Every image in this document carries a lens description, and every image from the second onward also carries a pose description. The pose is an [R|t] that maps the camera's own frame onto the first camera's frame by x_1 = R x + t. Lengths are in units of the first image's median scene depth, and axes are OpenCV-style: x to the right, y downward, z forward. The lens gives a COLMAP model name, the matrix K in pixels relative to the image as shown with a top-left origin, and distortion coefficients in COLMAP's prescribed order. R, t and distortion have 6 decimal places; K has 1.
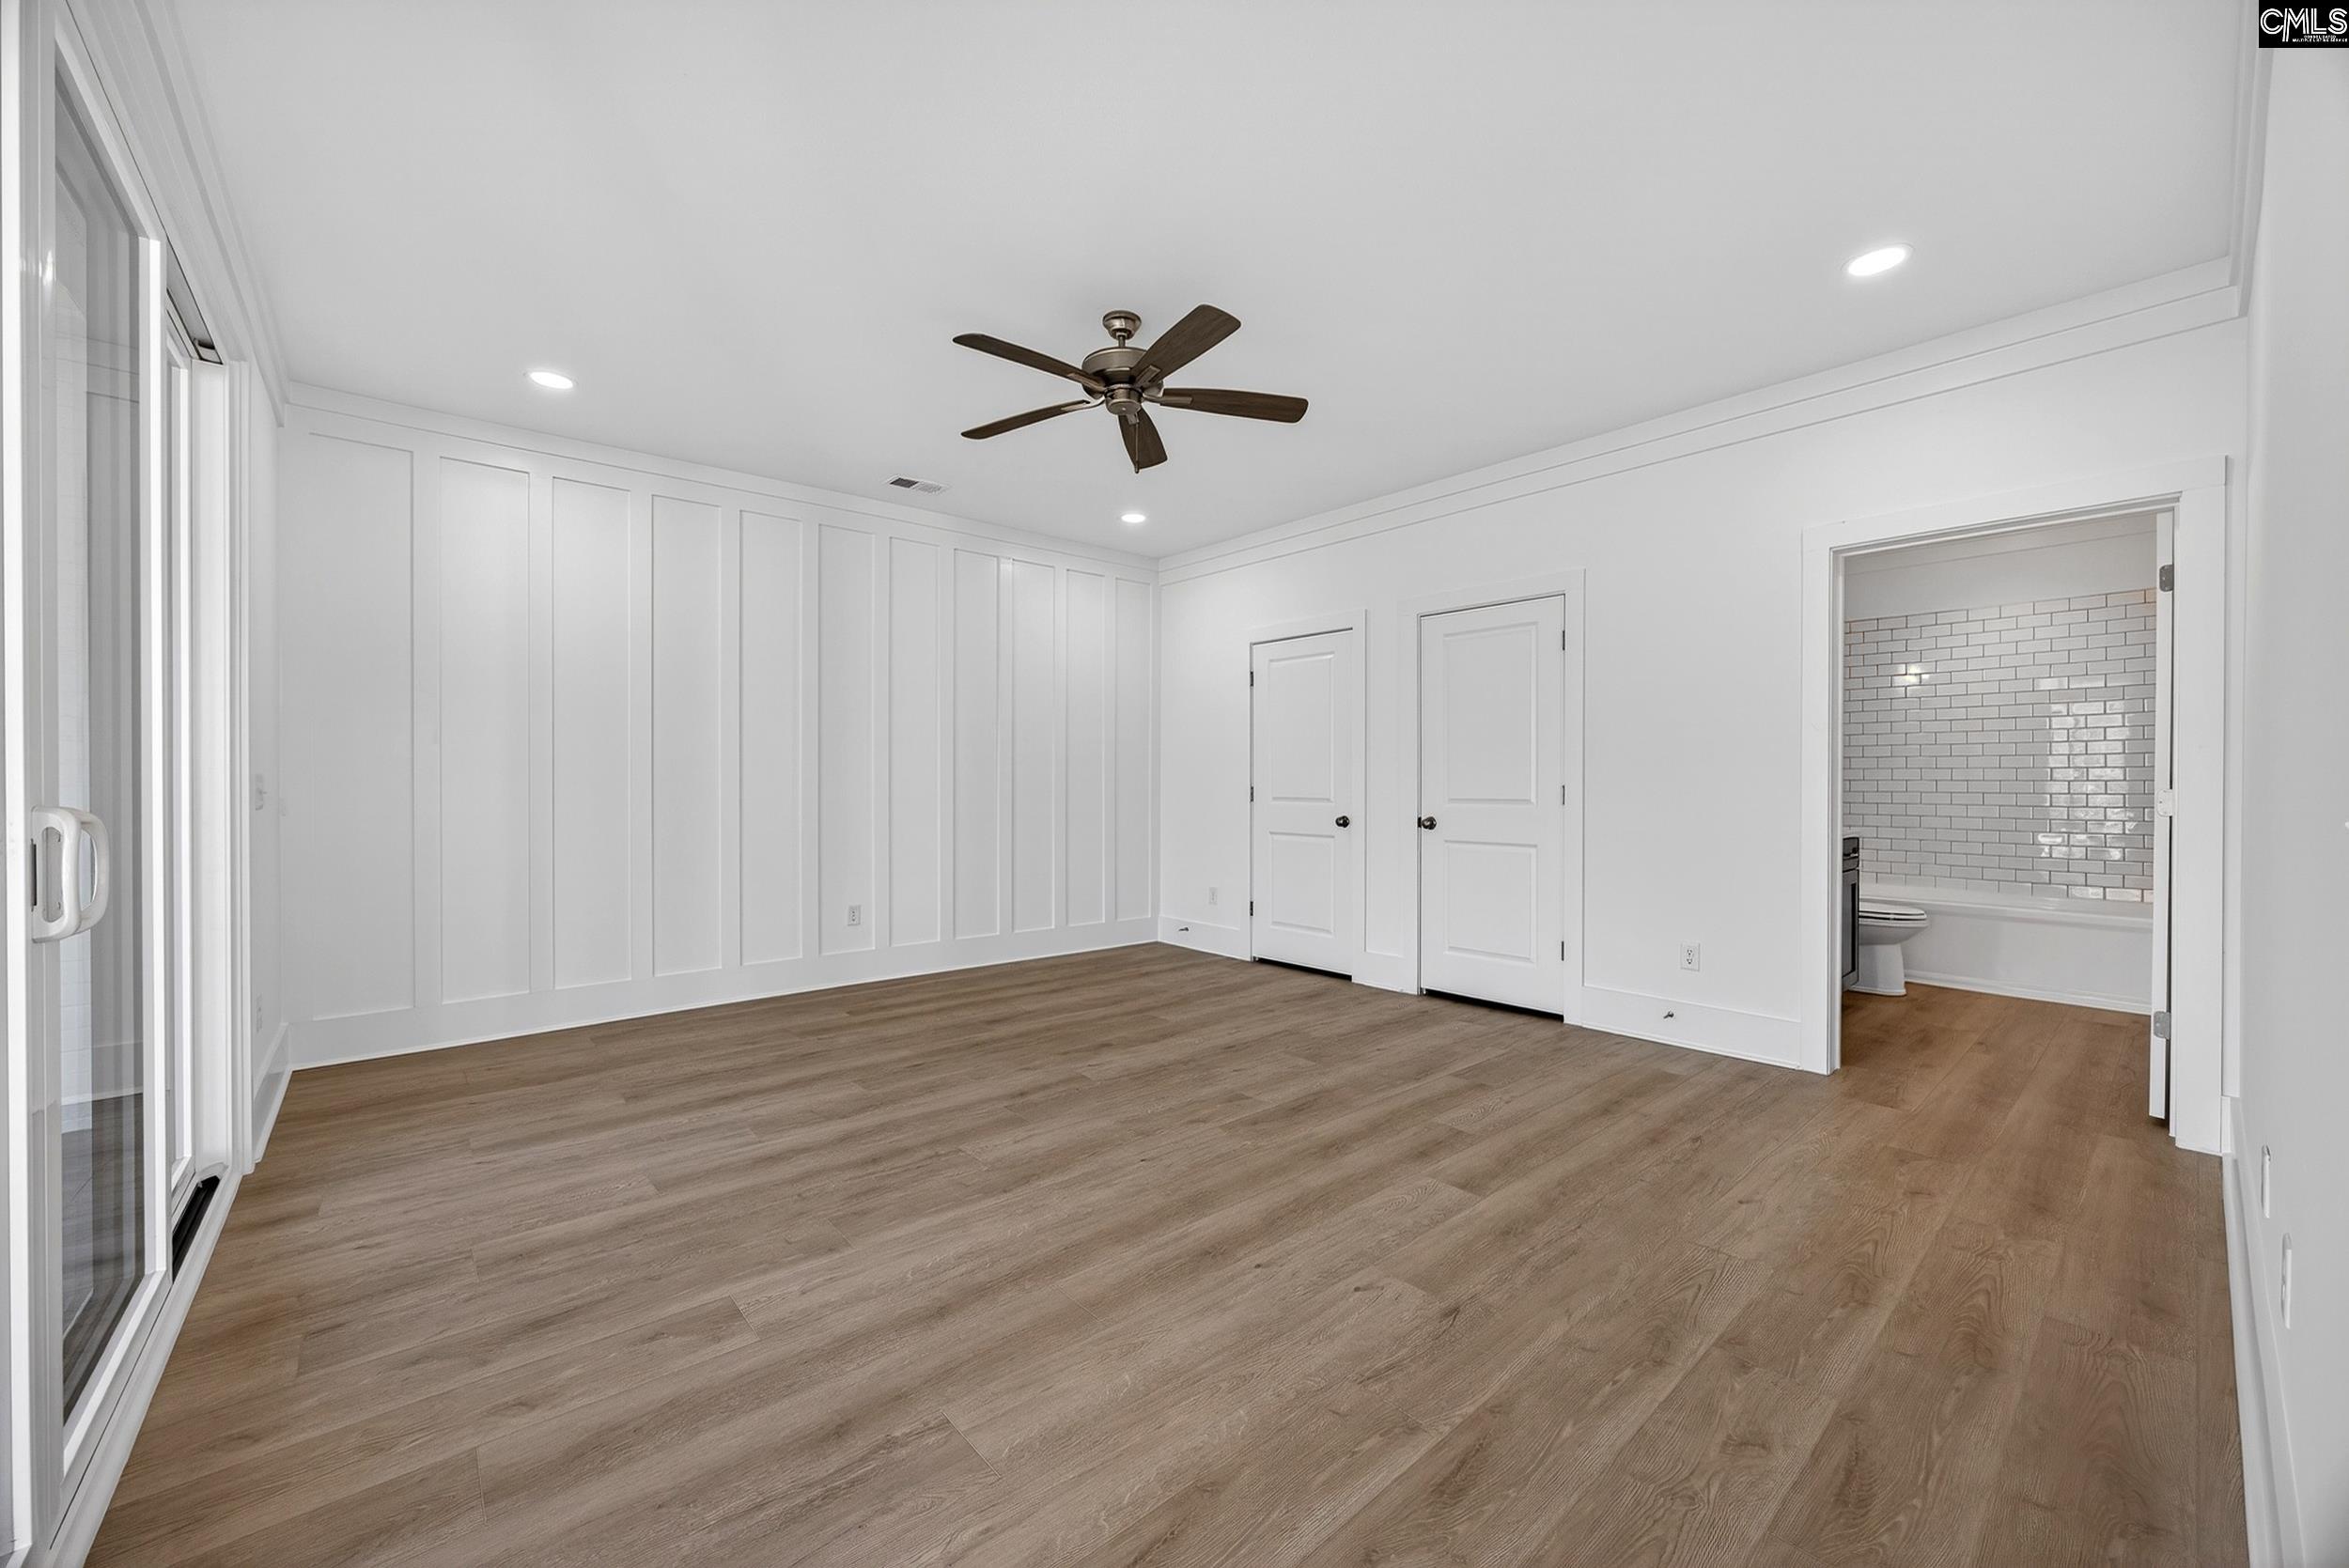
lens RADIAL K [[908.2, 0, 1180.6], [0, 908.2, 790.1], [0, 0, 1]] dist [-0.022629, 0.006365]
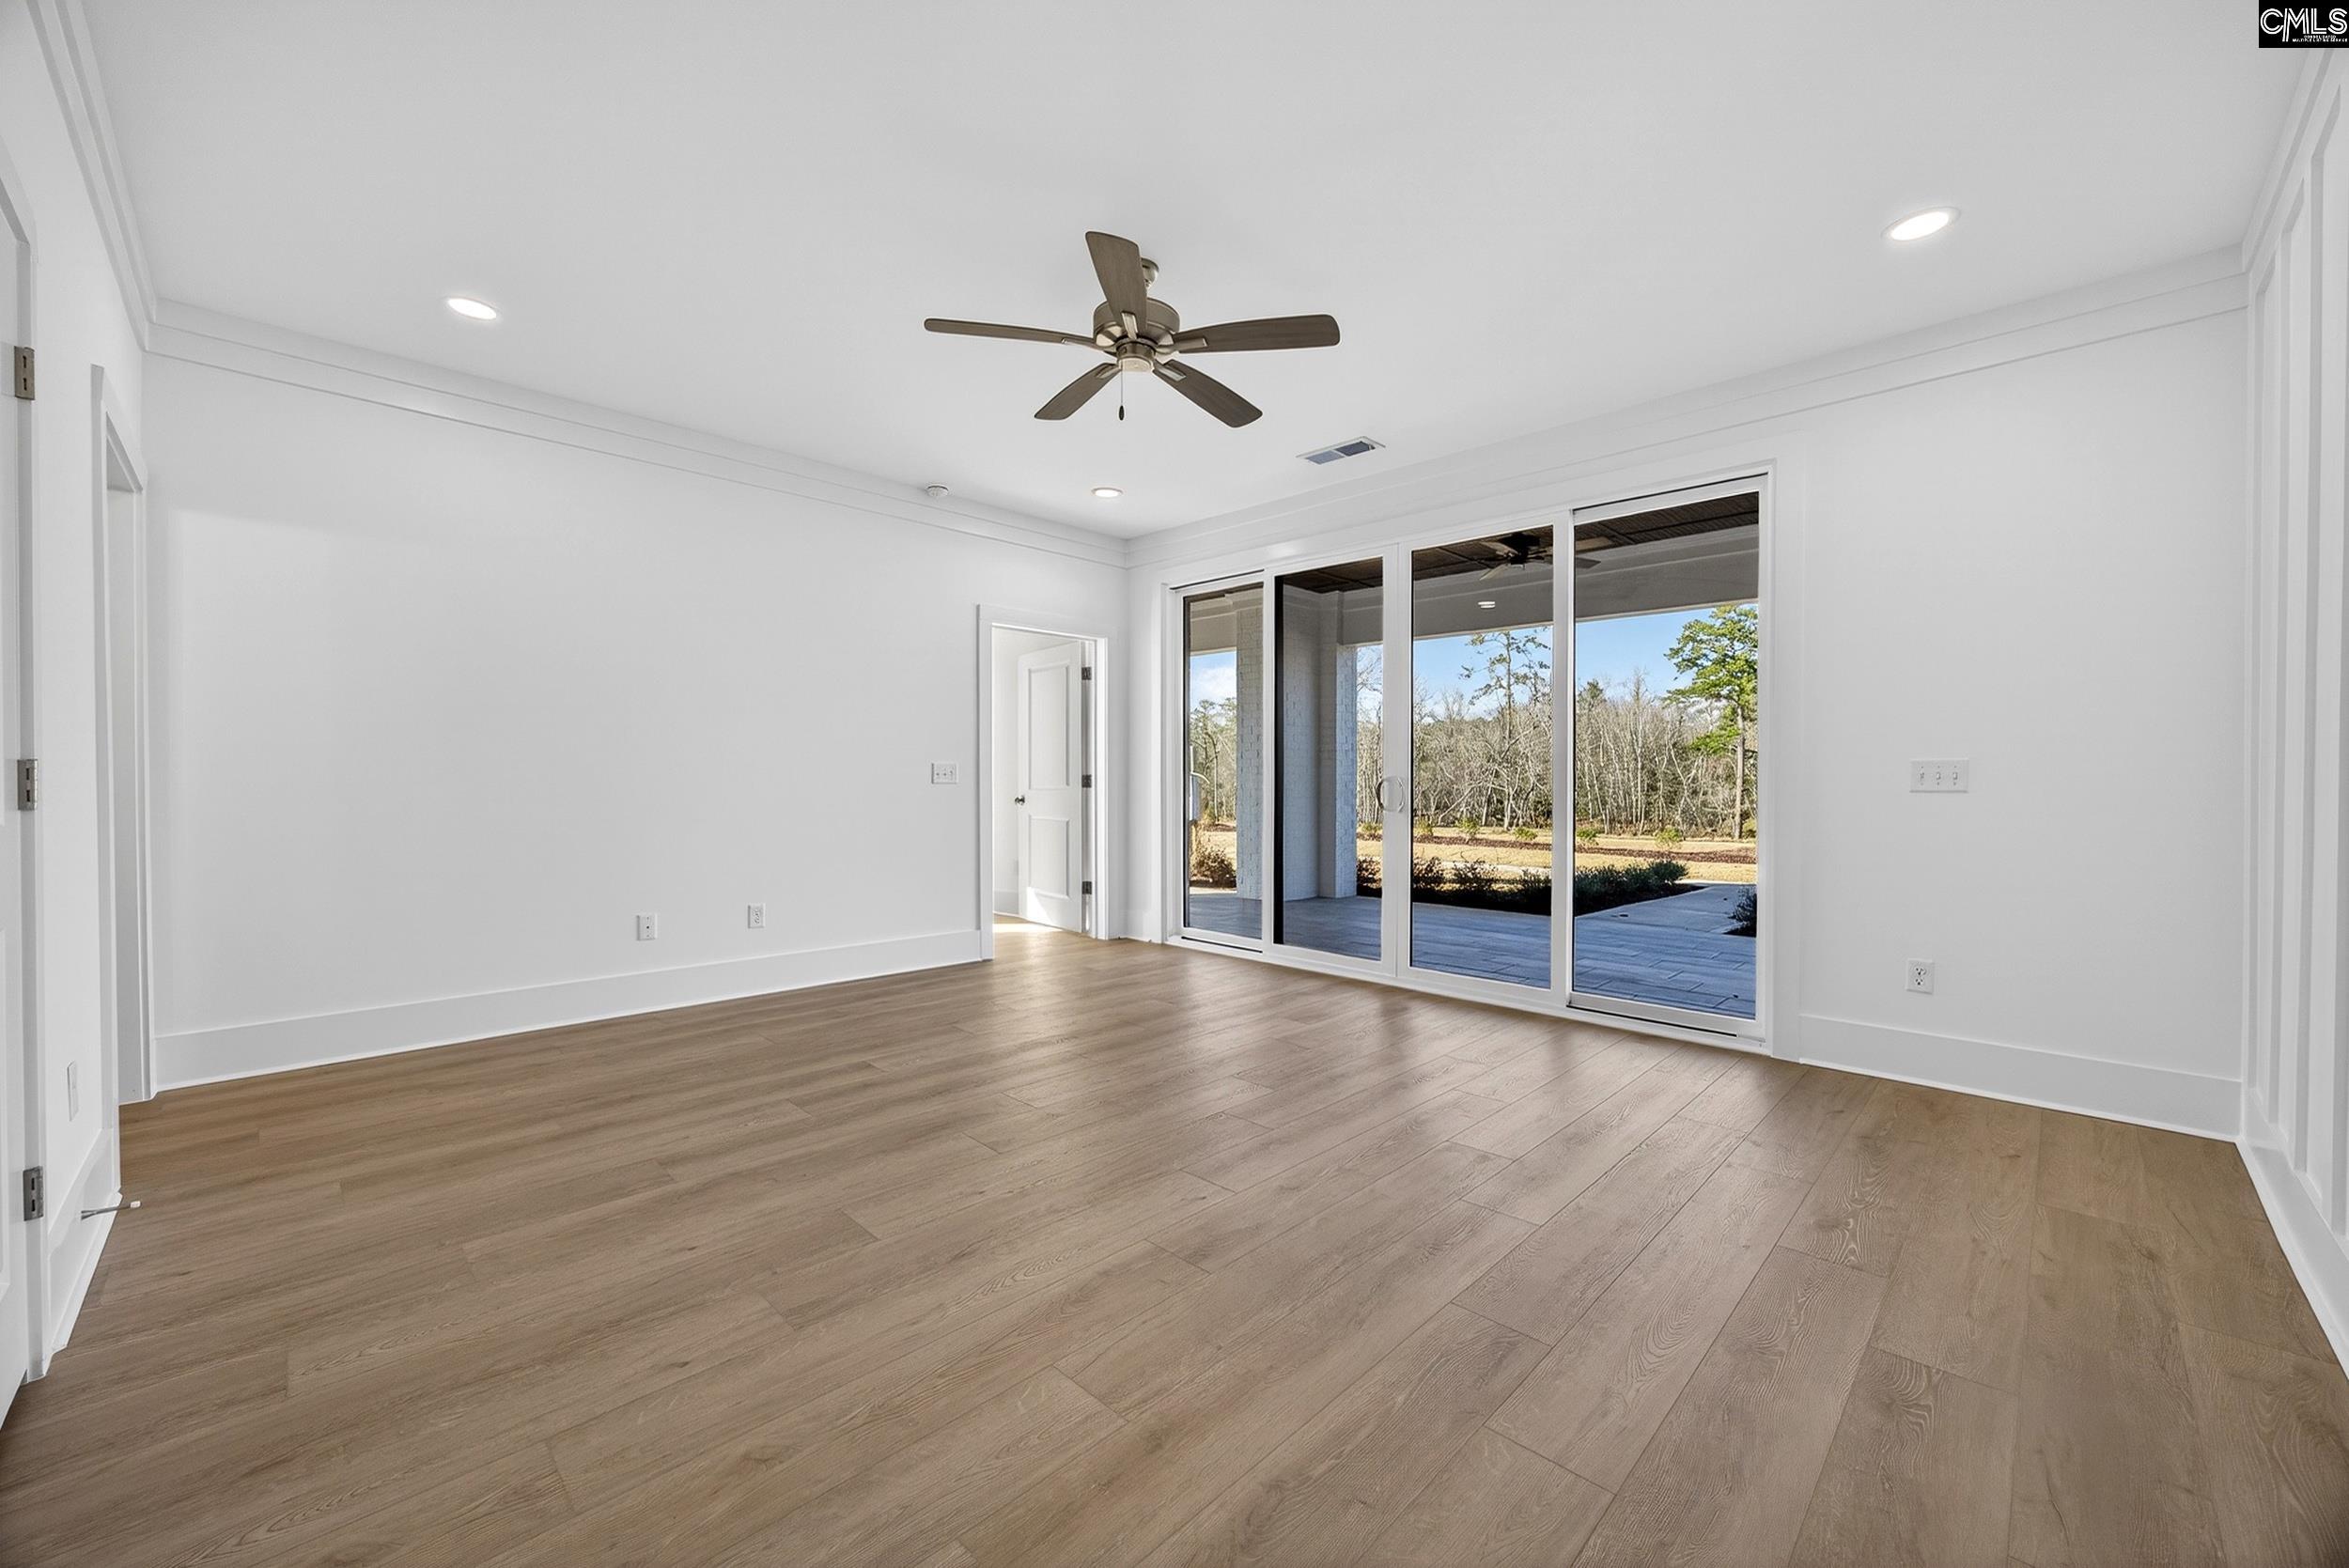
lens RADIAL K [[908.2, 0, 1189.5], [0, 908.2, 789.6], [0, 0, 1]] dist [-0.022629, 0.006365]
pose [[-0.996668, -0.003040, -0.081510, -0.041545], [-0.004380, 0.999858, 0.016273, 0.002141], [0.081449, 0.016575, -0.996540, 1.887932]]
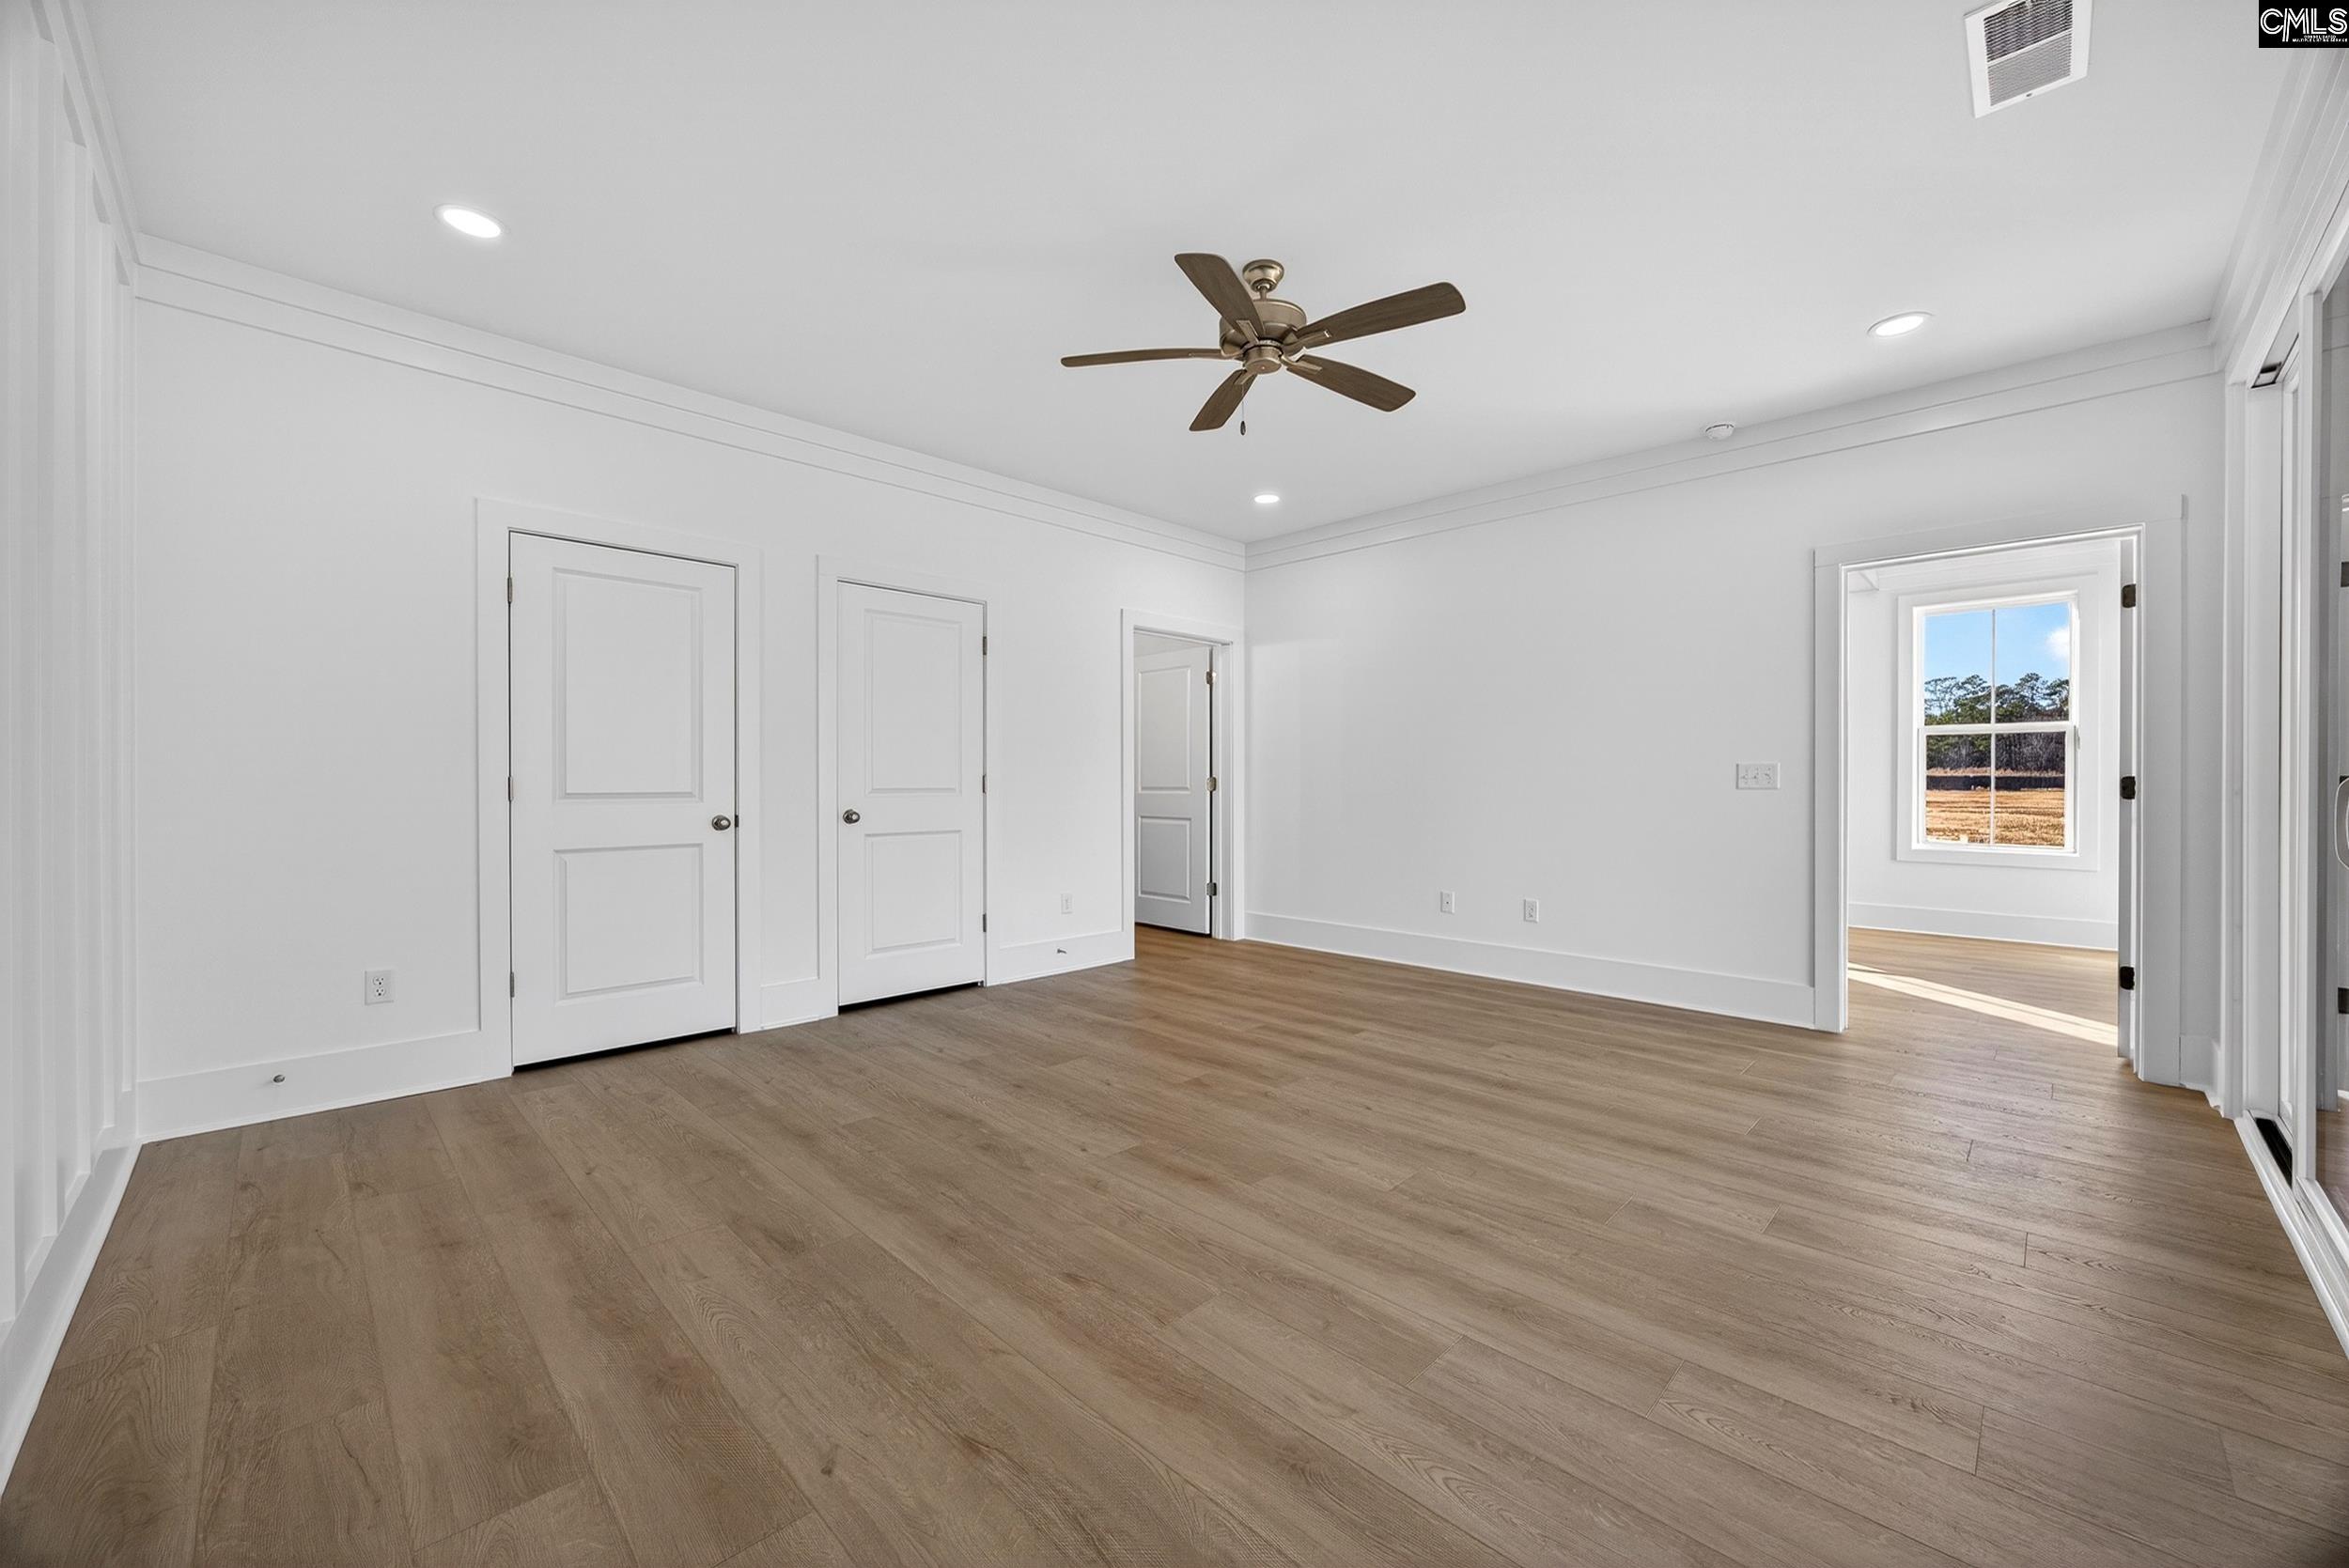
lens RADIAL K [[908.2, 0, 1186.5], [0, 908.2, 792.5], [0, 0, 1]] dist [-0.022629, 0.006365]
pose [[-0.078064, -0.010553, 0.996893, -0.964850], [0.006004, 0.999921, 0.011055, 0.006329], [-0.996930, 0.006849, -0.077994, 1.120290]]
